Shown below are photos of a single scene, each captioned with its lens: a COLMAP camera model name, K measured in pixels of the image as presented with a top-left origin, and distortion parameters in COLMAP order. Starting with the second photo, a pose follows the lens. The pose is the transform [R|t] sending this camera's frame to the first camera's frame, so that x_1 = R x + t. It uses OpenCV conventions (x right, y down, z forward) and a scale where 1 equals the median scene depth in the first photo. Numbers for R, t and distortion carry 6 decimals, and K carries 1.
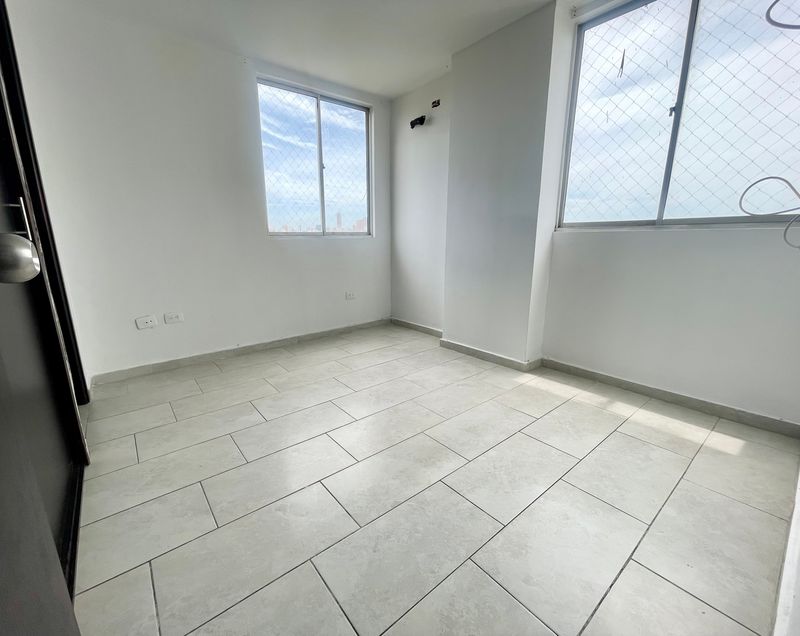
lens RADIAL K [[345.6, 0, 383.0], [0, 345.6, 314.4], [0, 0, 1]] dist [-0.004733, -0.000163]
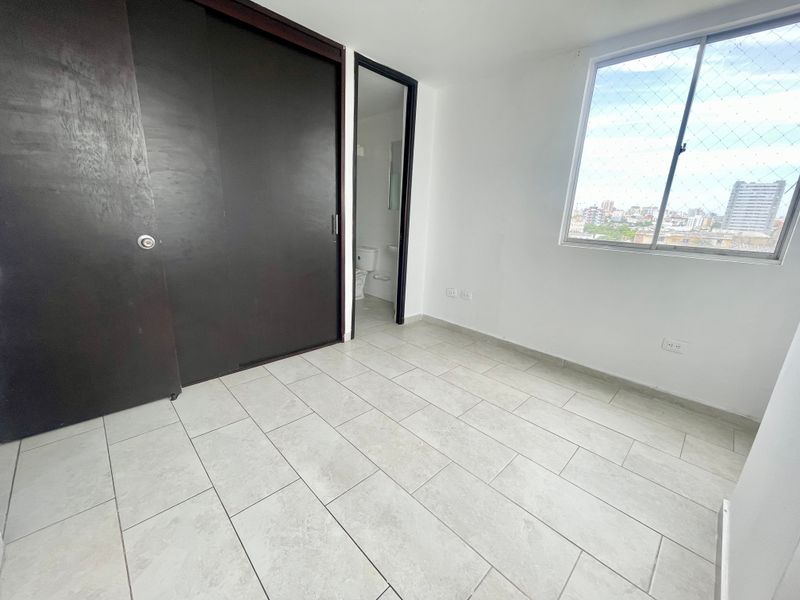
lens RADIAL K [[325.4, 0, 398.0], [0, 325.4, 300.9], [0, 0, 1]] dist [-0.006358, -0.000024]
pose [[0.101624, 0.273995, -0.956347, 0.553880], [-0.260833, 0.935032, 0.240171, -0.199238], [0.960020, 0.225040, 0.166488, 0.540252]]
